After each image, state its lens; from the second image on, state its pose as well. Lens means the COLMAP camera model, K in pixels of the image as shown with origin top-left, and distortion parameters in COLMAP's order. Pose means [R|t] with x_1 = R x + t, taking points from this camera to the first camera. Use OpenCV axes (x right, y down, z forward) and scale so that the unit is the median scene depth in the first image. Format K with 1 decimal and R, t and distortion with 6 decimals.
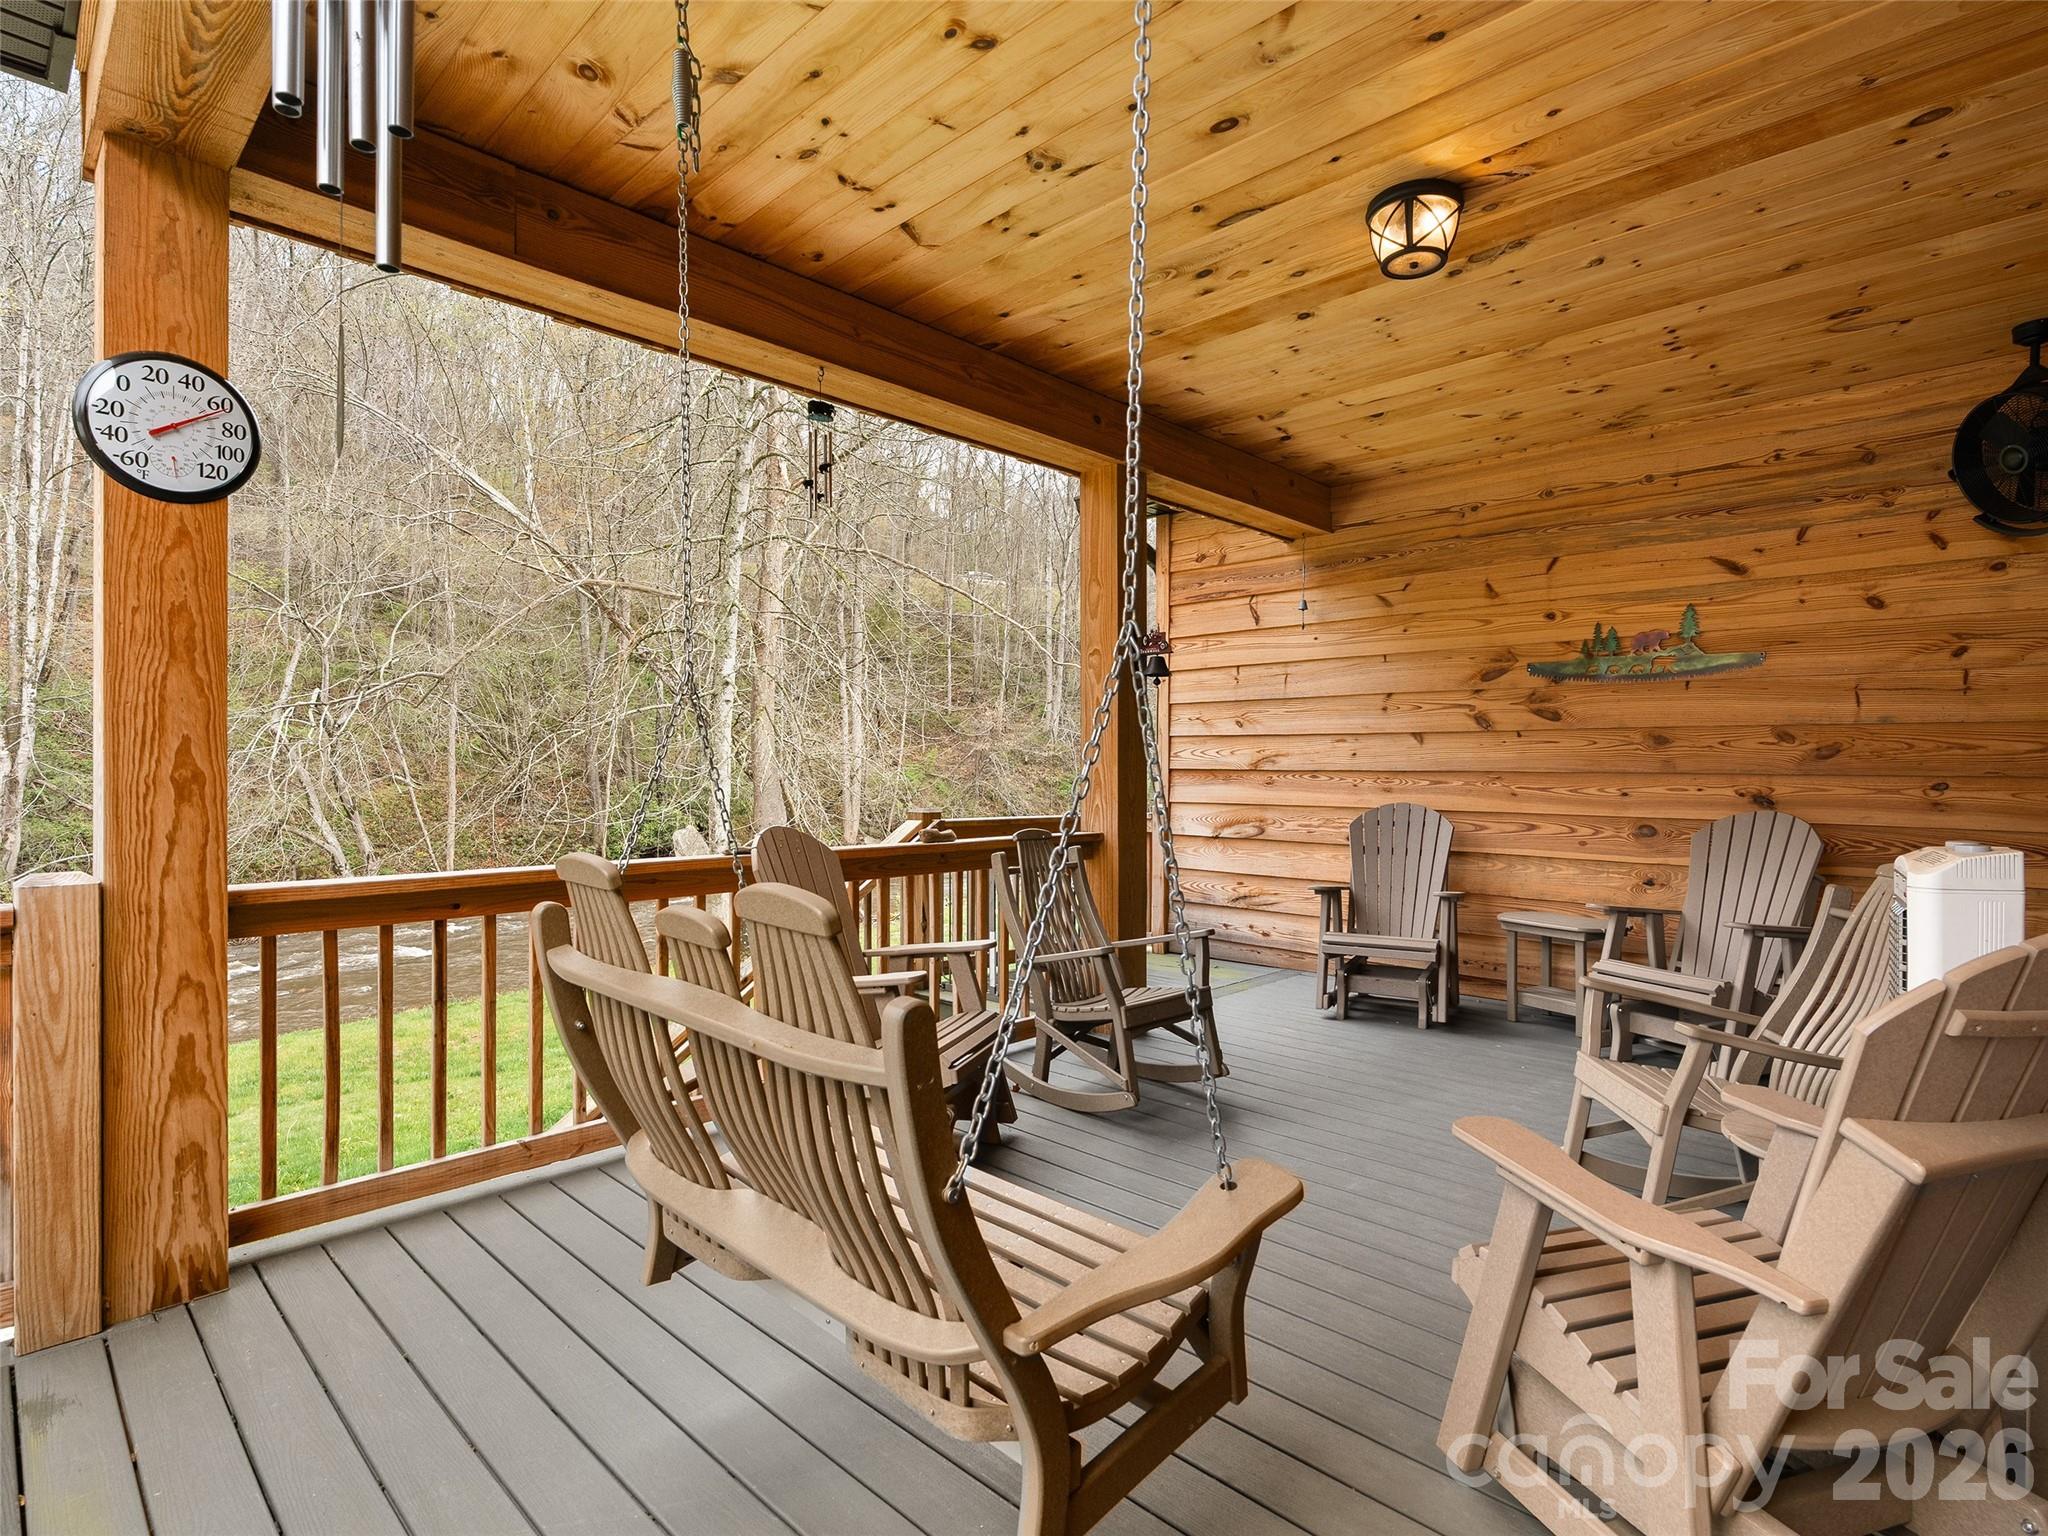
lens RADIAL K [[1047.5, 0, 1017.6], [0, 1047.5, 772.3], [0, 0, 1]] dist [-0.007950, 0.001327]
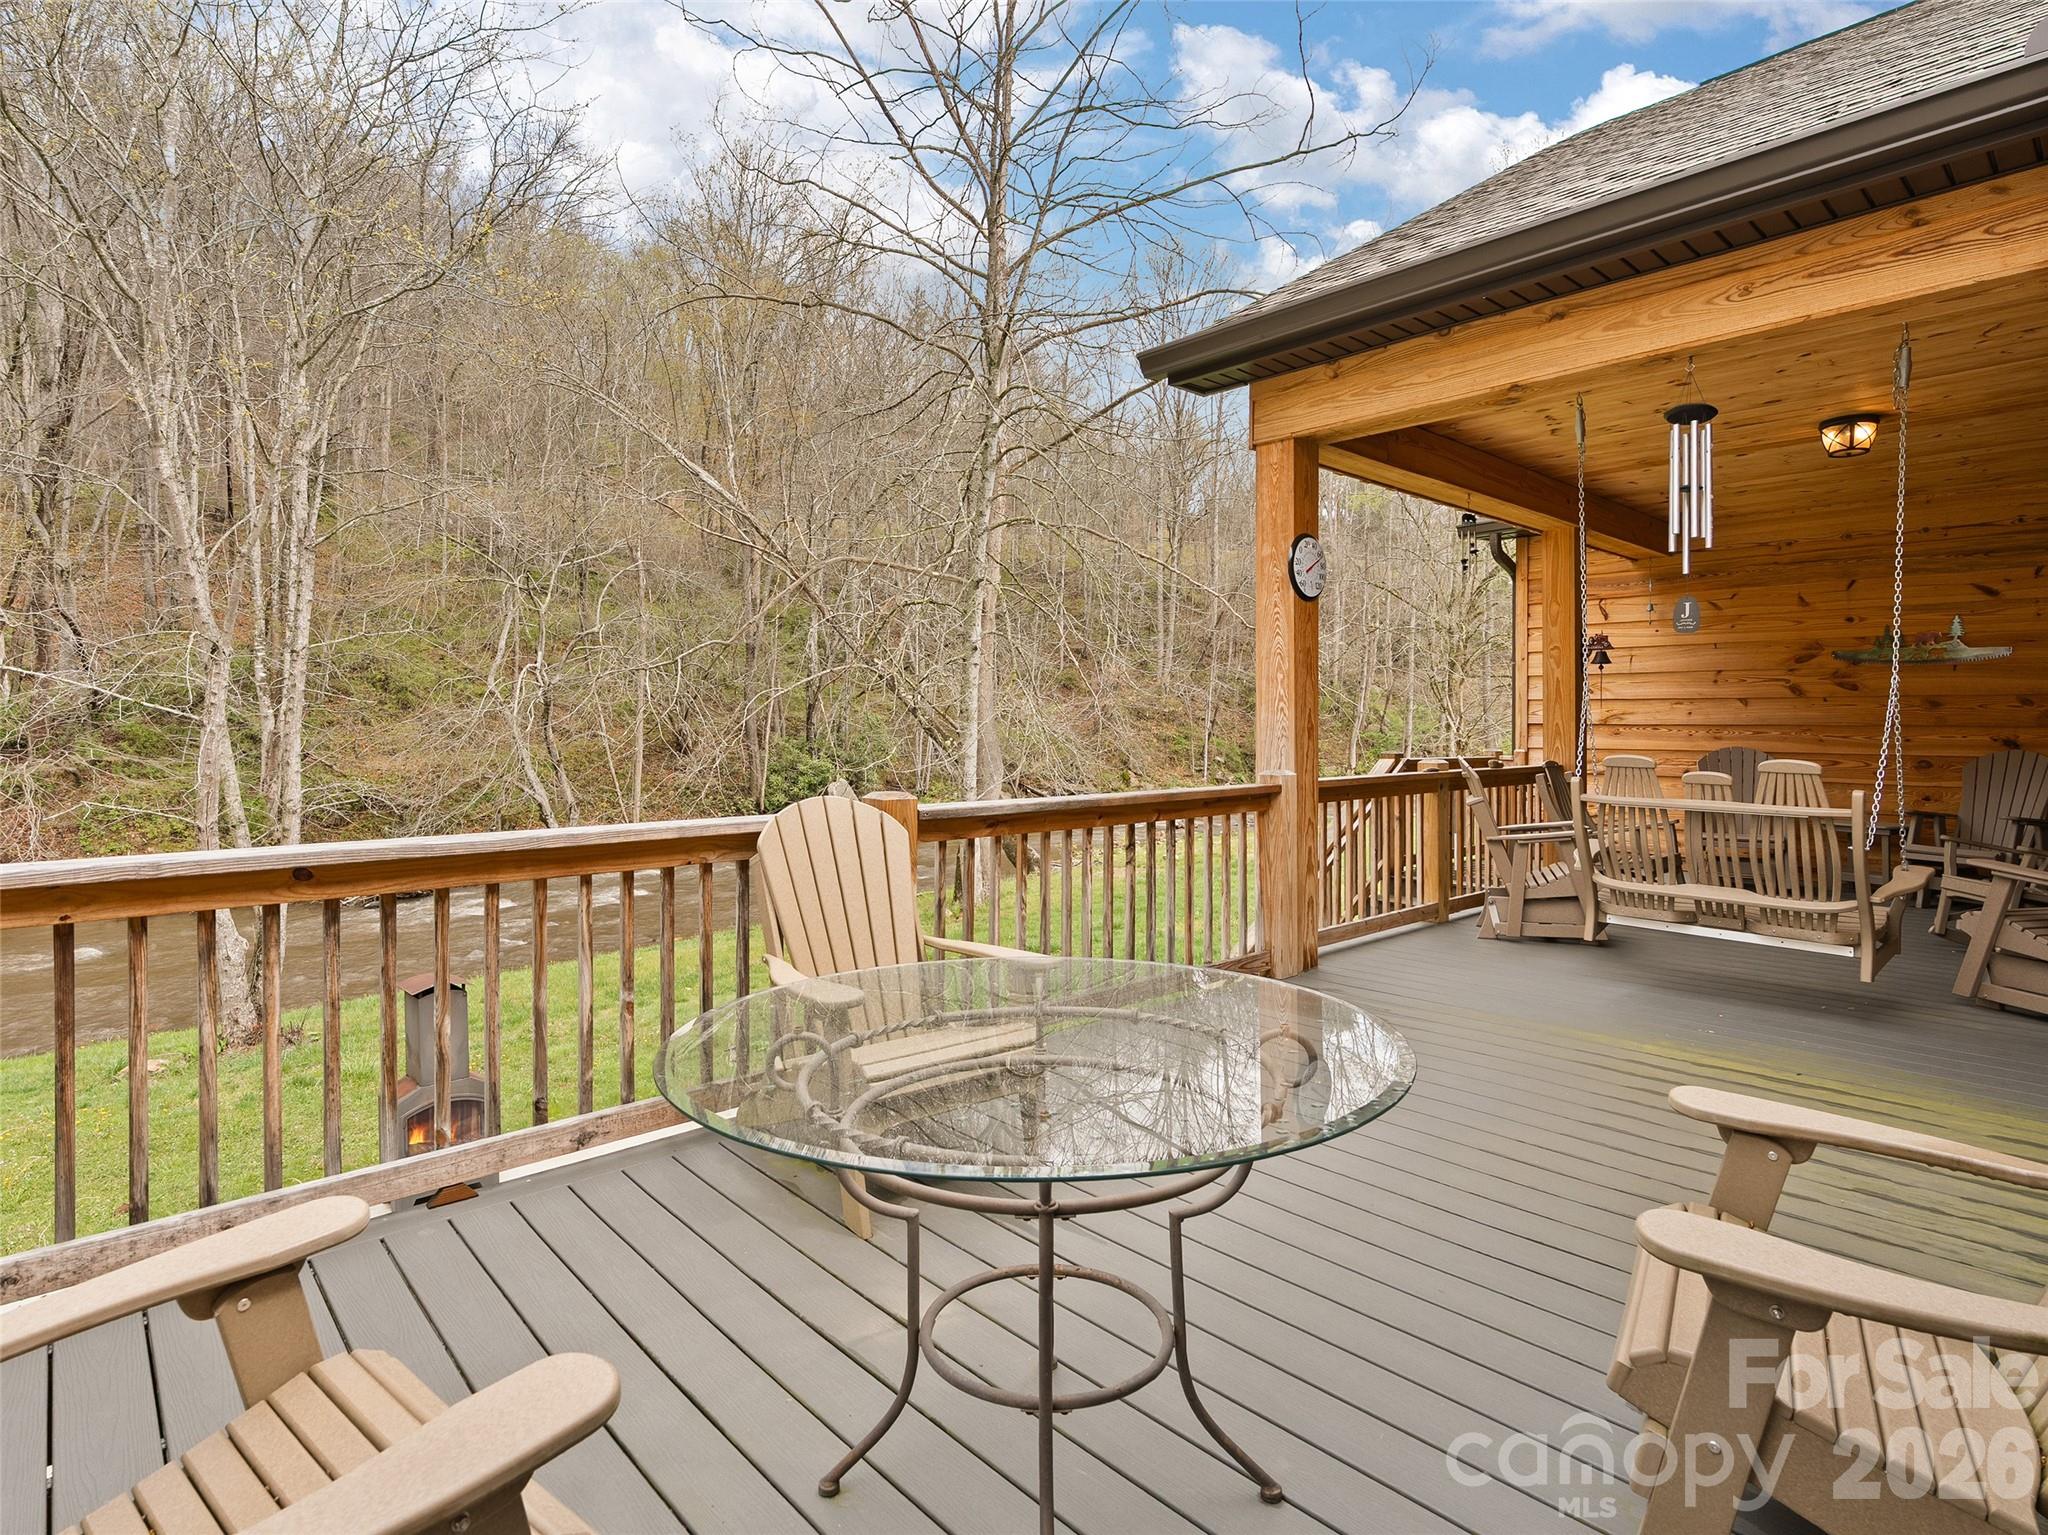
lens RADIAL K [[1047.5, 0, 1059.6], [0, 1047.5, 721.9], [0, 0, 1]] dist [-0.007950, 0.001327]
pose [[0.998505, -0.000873, -0.054652, -0.519602], [0.000559, 0.999983, -0.005753, 0.002675], [0.054656, 0.005714, 0.998489, -0.524974]]
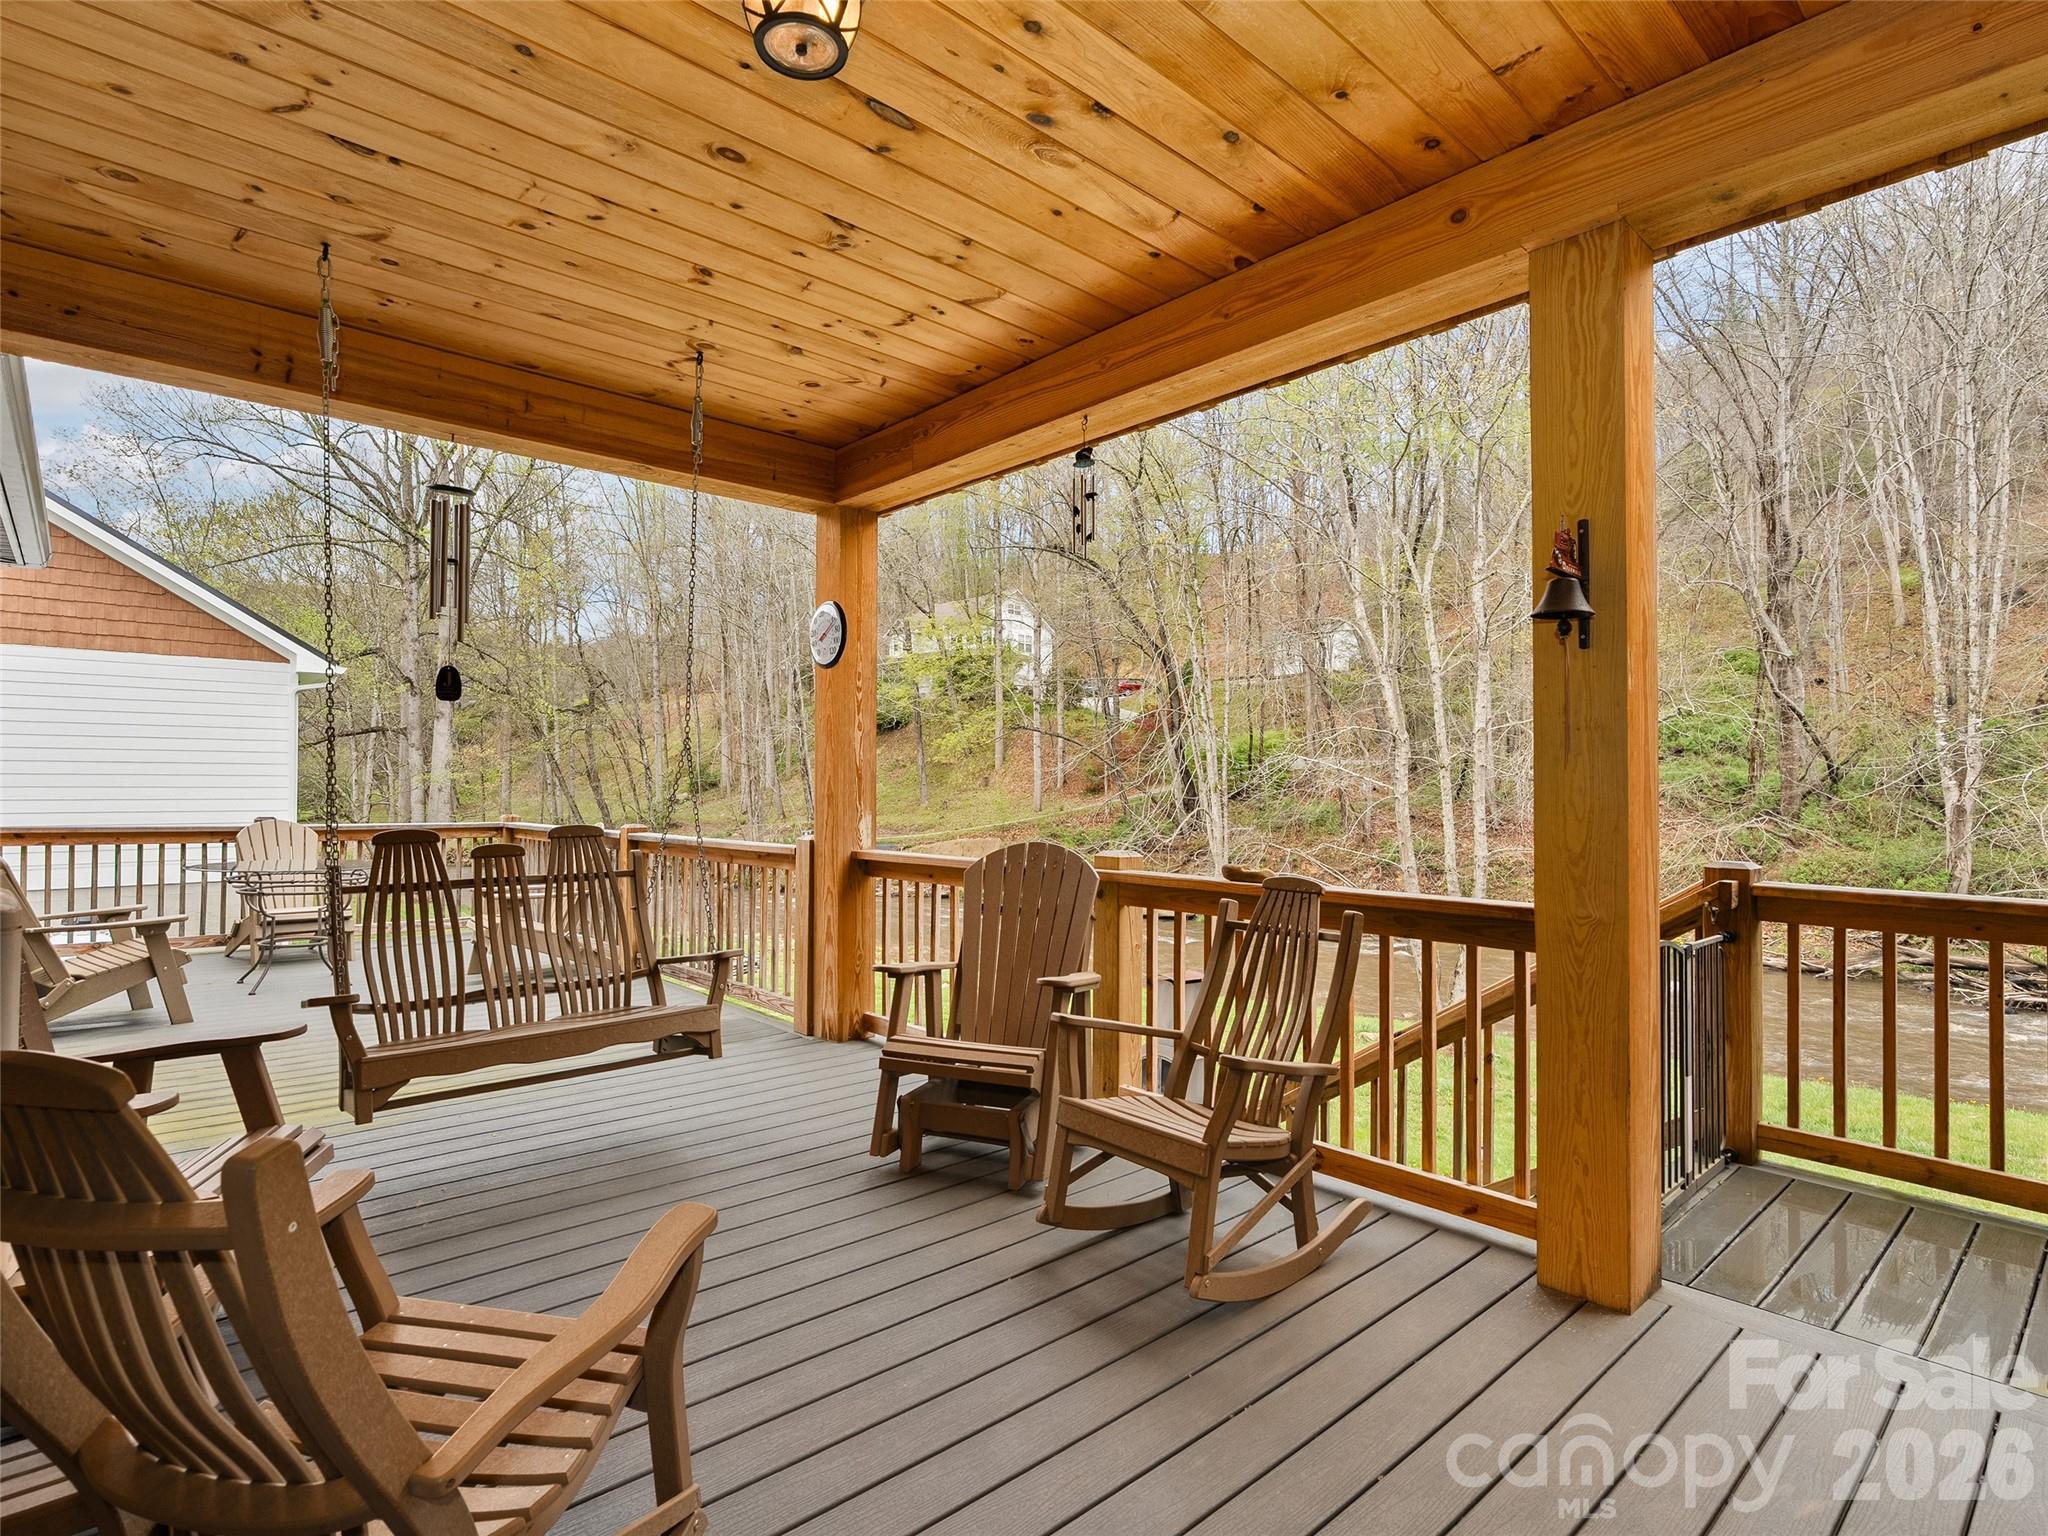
lens RADIAL K [[1047.5, 0, 1017.7], [0, 1047.5, 769.5], [0, 0, 1]] dist [-0.007950, 0.001327]
pose [[-0.067086, -0.022011, -0.997504, 0.579693], [-0.009384, 0.999726, -0.021429, -0.002355], [0.997703, 0.007923, -0.067275, 0.666079]]
